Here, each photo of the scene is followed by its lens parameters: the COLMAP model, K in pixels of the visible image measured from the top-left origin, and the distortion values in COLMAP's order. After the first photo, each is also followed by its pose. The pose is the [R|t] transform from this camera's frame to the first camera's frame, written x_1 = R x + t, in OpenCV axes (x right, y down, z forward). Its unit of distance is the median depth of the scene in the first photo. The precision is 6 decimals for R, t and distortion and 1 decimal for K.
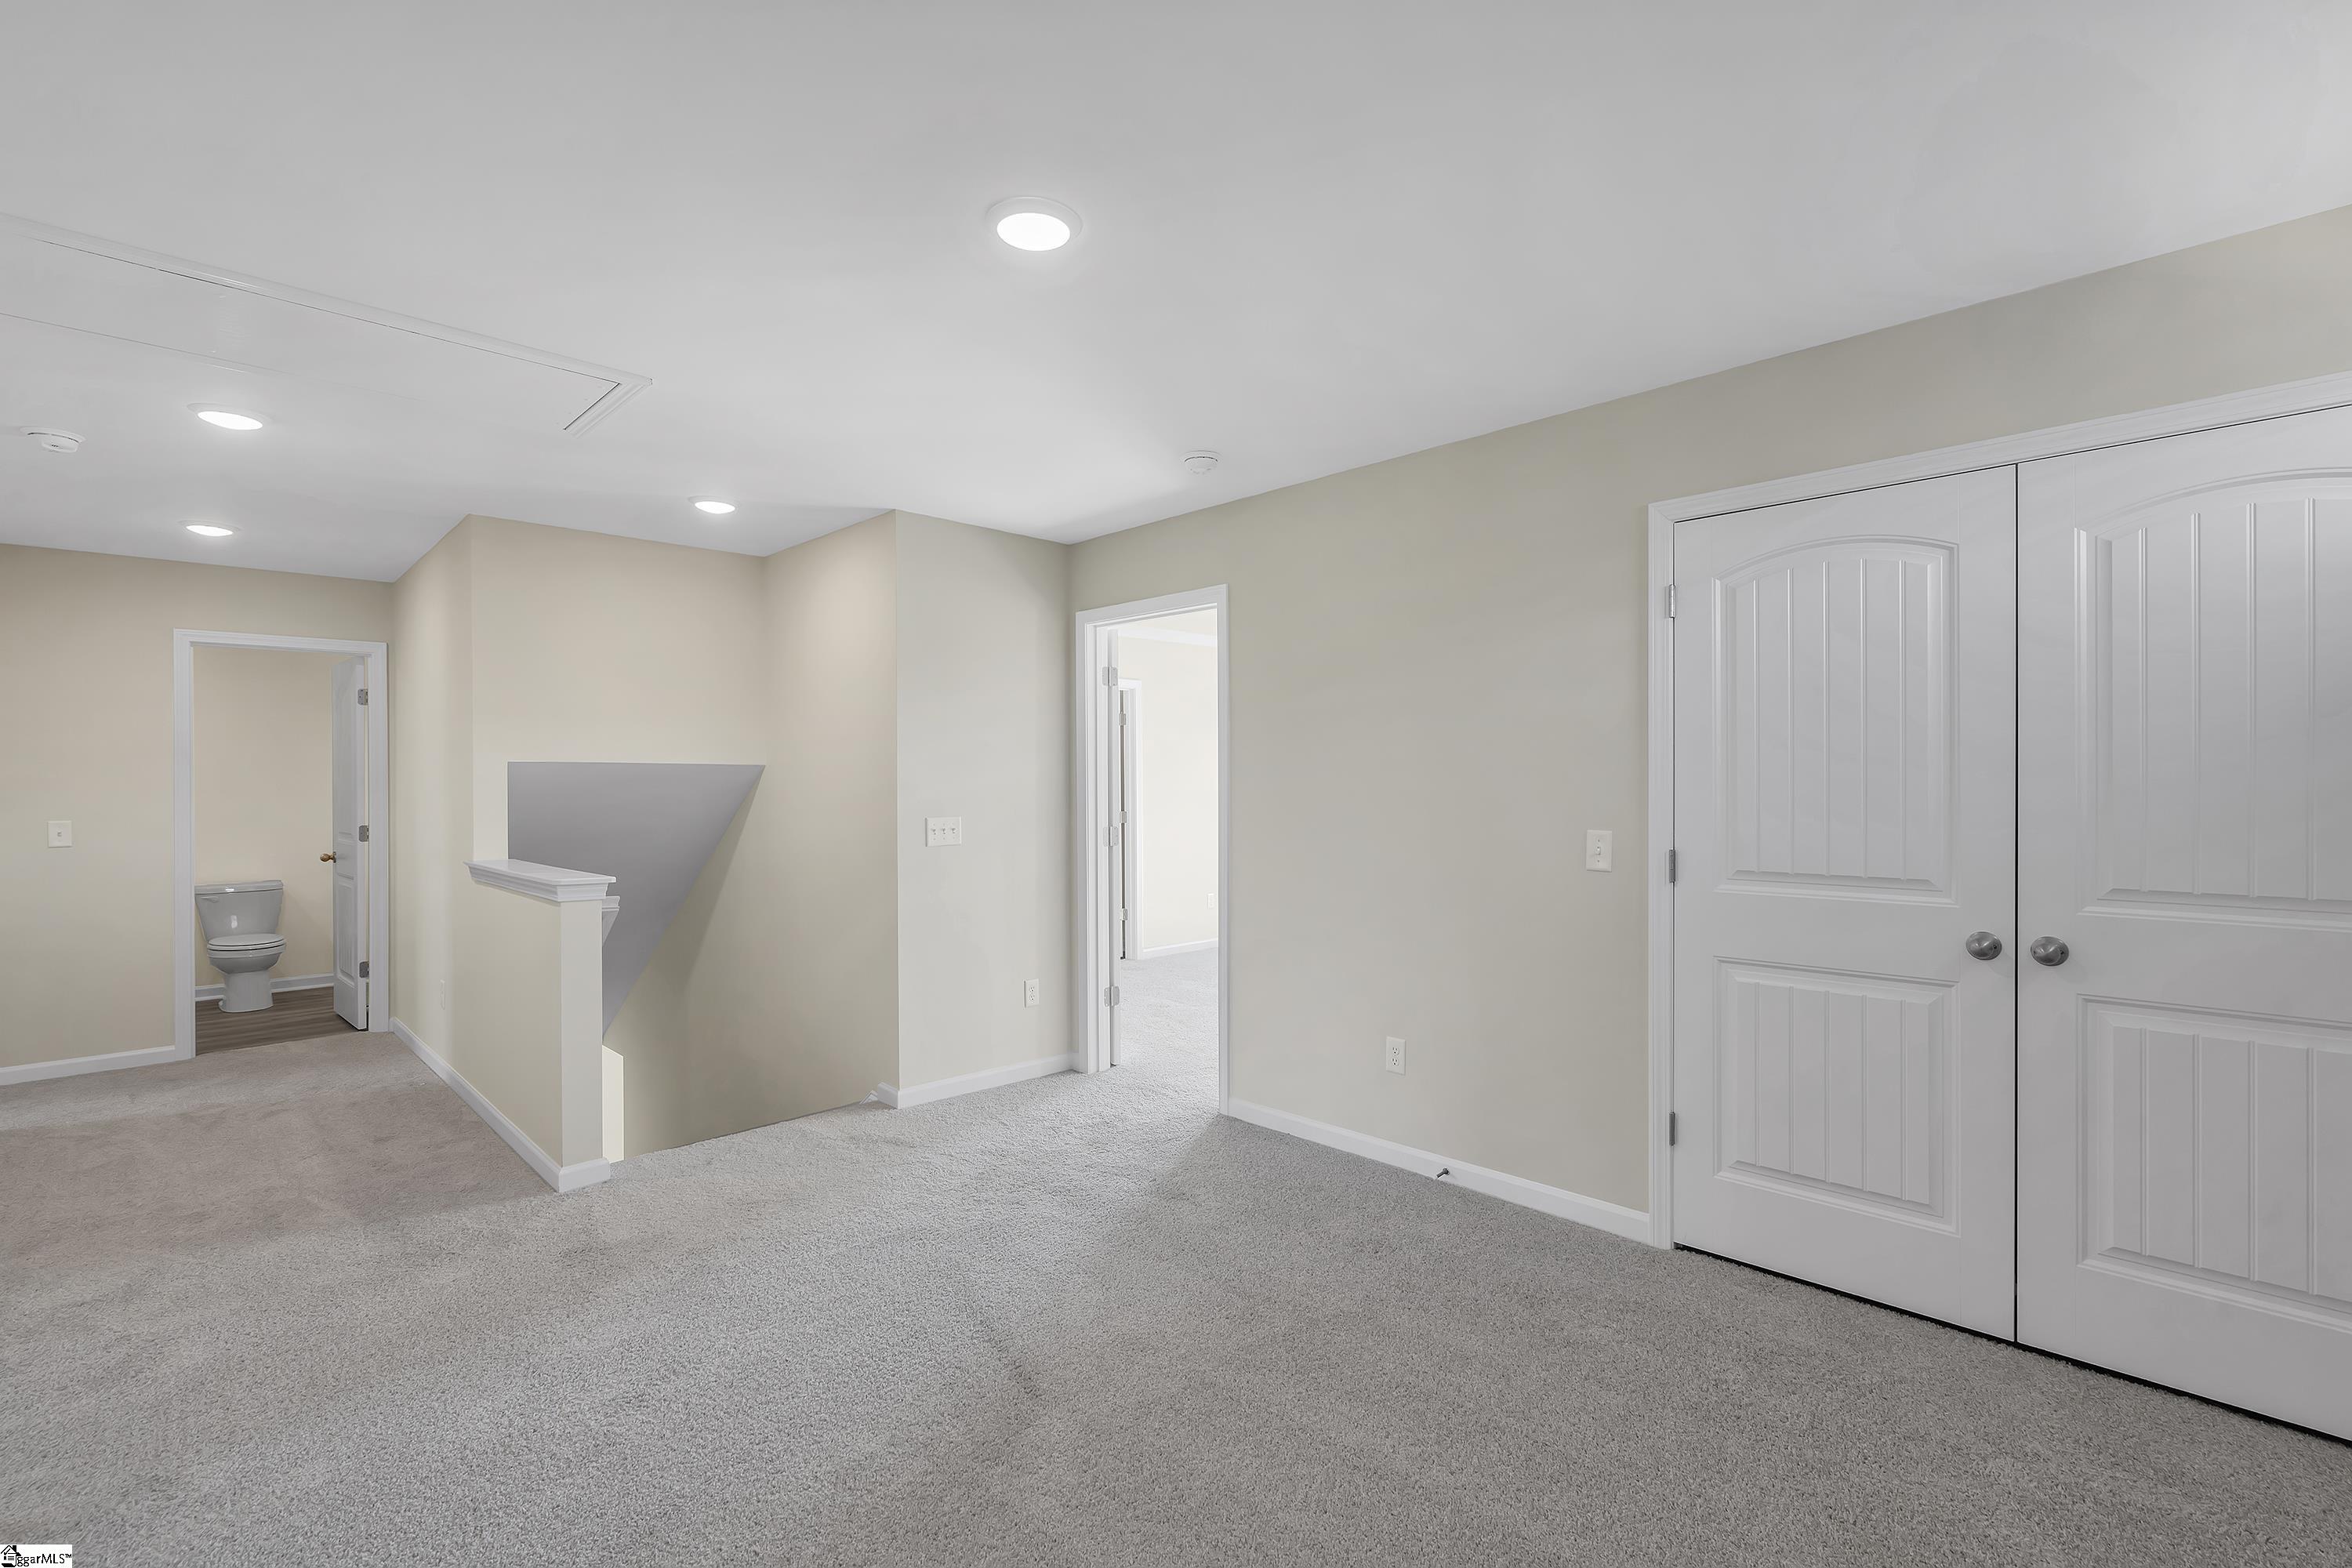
lens RADIAL K [[1067.4, 0, 1171.0], [0, 1067.4, 781.9], [0, 0, 1]] dist [0.009854, -0.000088]
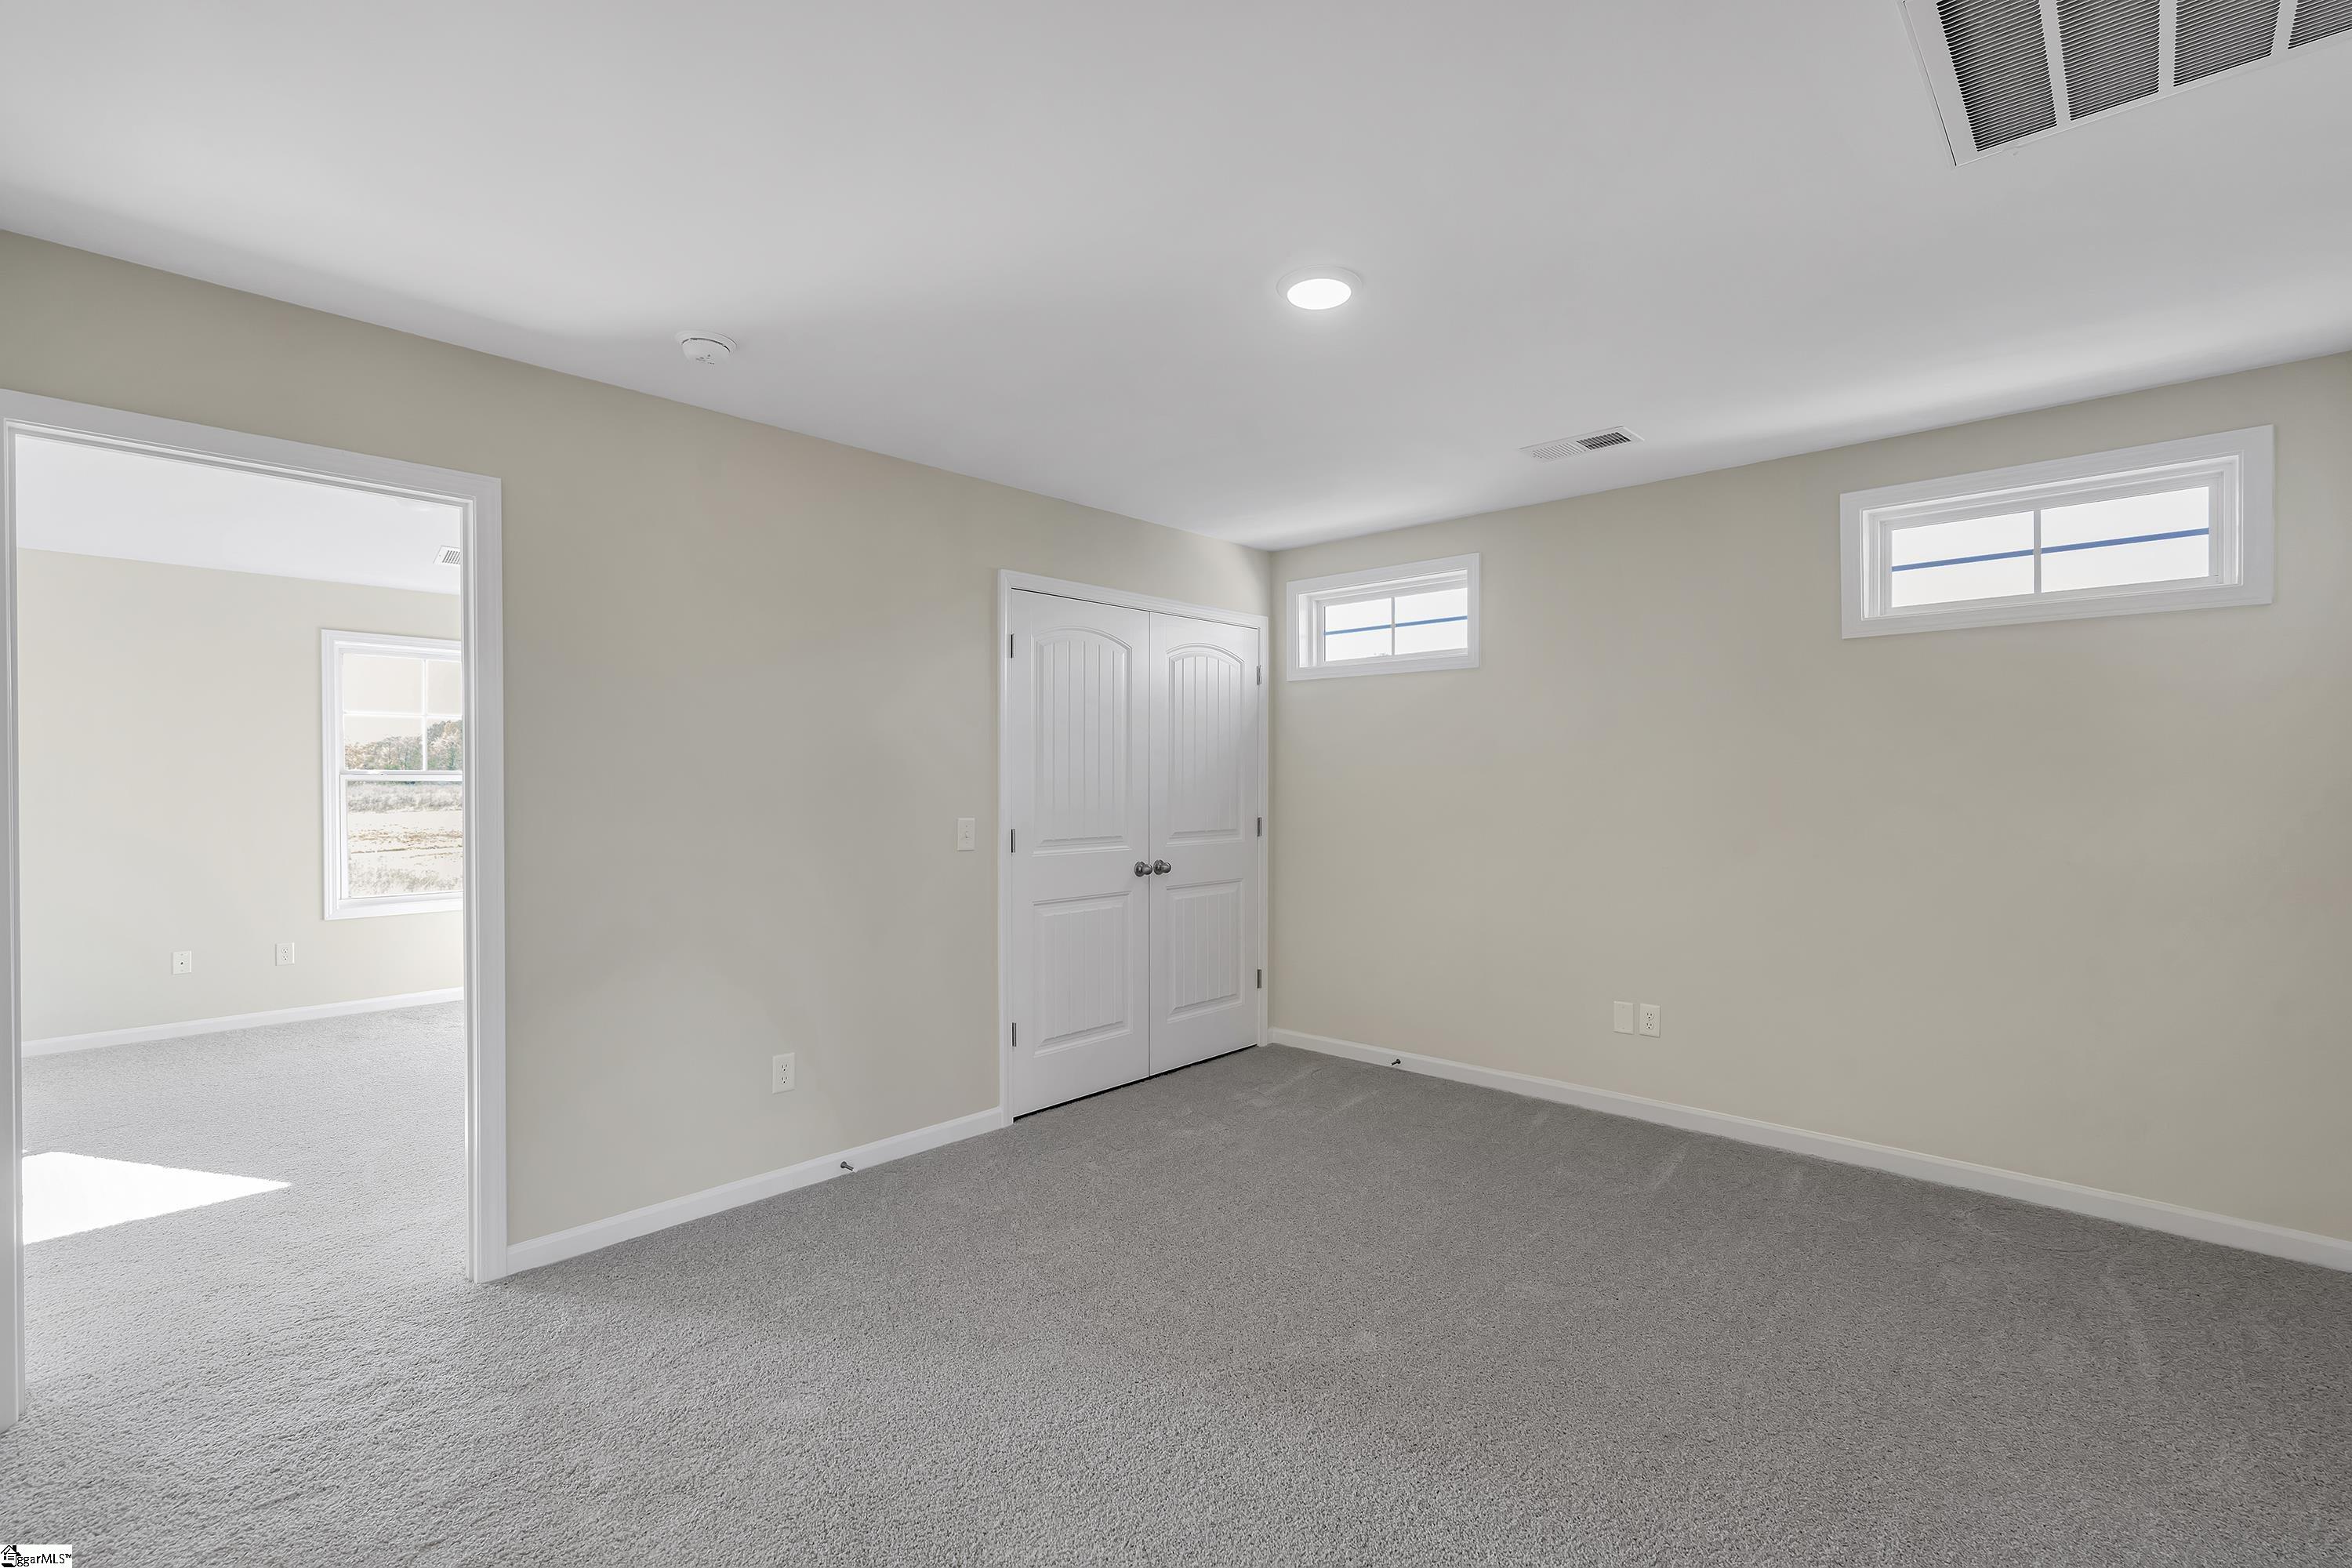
lens RADIAL K [[1067.4, 0, 1171.2], [0, 1067.4, 786.8], [0, 0, 1]] dist [0.009854, -0.000088]
pose [[-0.052927, 0.001505, 0.998597, -0.879794], [0.003467, 0.999993, -0.001324, 0.012083], [-0.998592, 0.003392, -0.052931, 0.854079]]
